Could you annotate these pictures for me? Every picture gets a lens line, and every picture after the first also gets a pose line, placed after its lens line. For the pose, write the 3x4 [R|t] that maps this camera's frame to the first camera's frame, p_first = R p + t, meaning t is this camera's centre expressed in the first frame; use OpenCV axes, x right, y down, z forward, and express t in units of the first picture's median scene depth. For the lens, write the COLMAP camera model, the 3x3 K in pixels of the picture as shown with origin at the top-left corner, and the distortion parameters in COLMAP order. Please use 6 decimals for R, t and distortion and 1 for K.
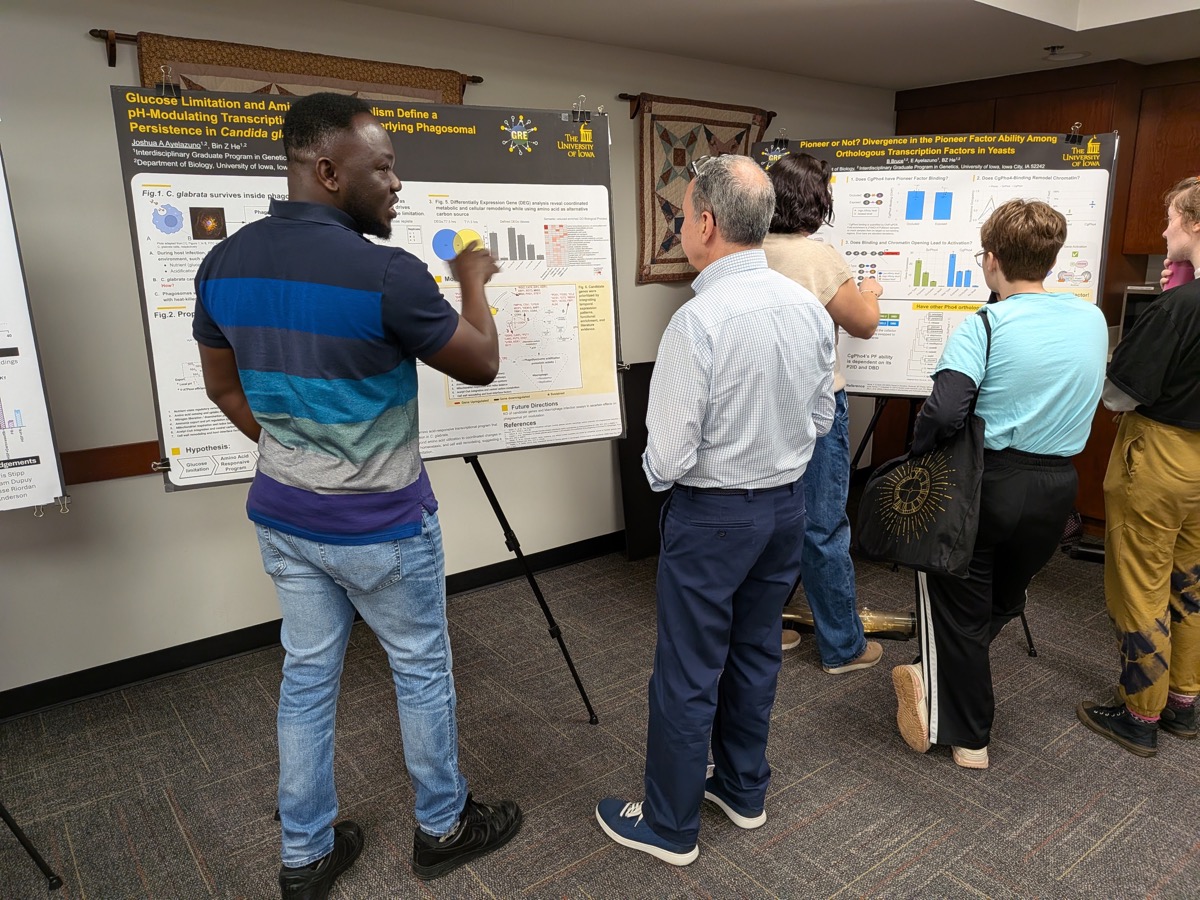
lens RADIAL K [[851.4, 0, 600.0], [0, 851.4, 450.0], [0, 0, 1]] dist [0.079325, -0.103690]
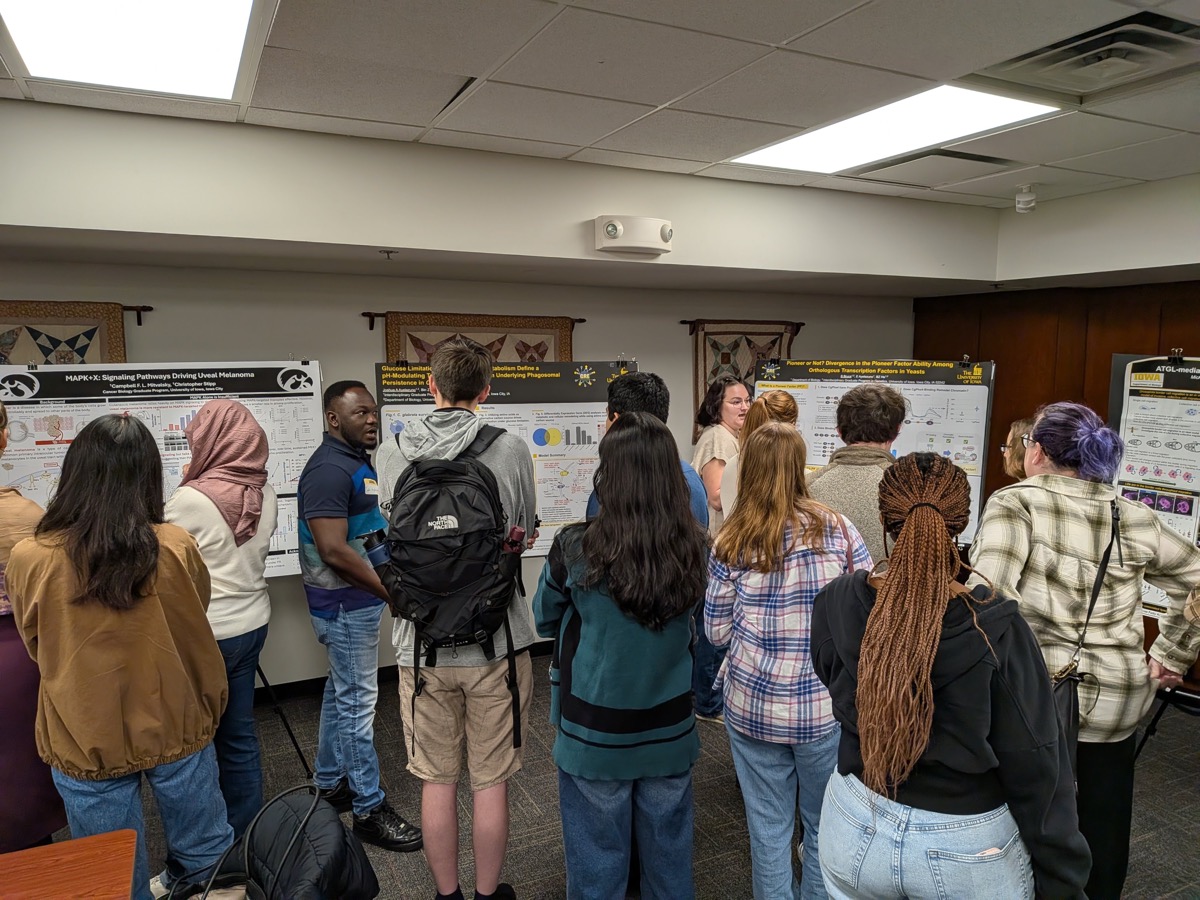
lens RADIAL K [[838.6, 0, 606.6], [0, 838.6, 457.1], [0, 0, 1]] dist [0.083815, -0.096052]
pose [[0.981558, 0.025025, -0.189522, 0.219388], [-0.048549, 0.991524, -0.120516, 0.003417], [0.184899, 0.127494, 0.974452, -0.508724]]
